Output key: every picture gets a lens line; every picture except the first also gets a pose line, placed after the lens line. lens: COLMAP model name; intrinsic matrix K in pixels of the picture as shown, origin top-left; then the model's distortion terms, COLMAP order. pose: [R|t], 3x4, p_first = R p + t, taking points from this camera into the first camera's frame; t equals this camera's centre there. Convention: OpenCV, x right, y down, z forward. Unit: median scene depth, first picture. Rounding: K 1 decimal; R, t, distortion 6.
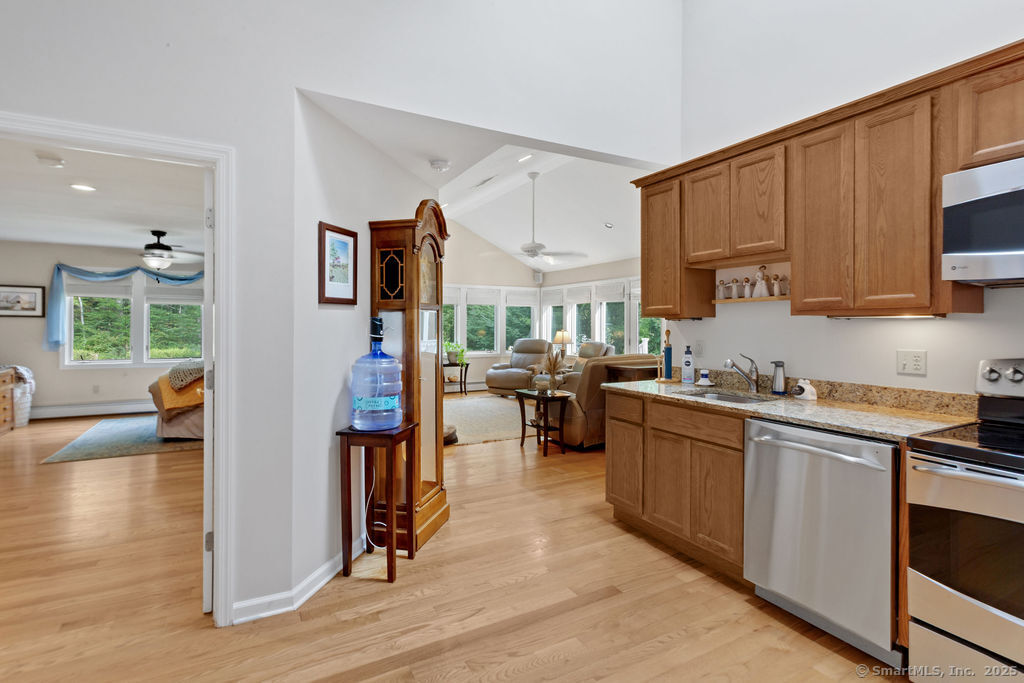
lens RADIAL K [[498.2, 0, 505.6], [0, 498.2, 332.7], [0, 0, 1]] dist [0.014967, 0.000434]
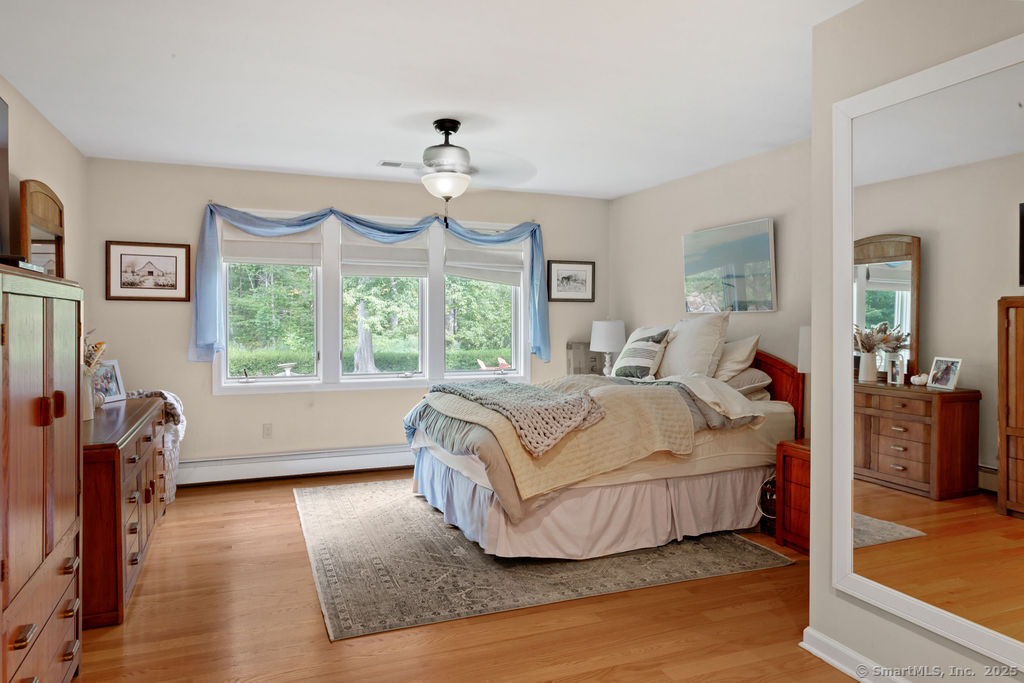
lens RADIAL K [[655.3, 0, 511.4], [0, 655.3, 338.9], [0, 0, 1]] dist [0.001484, 0.000586]
pose [[0.994885, 0.000414, -0.101015, -0.492987], [0.001637, 0.999794, 0.020214, -0.002815], [0.101002, -0.020276, 0.994680, 0.322351]]
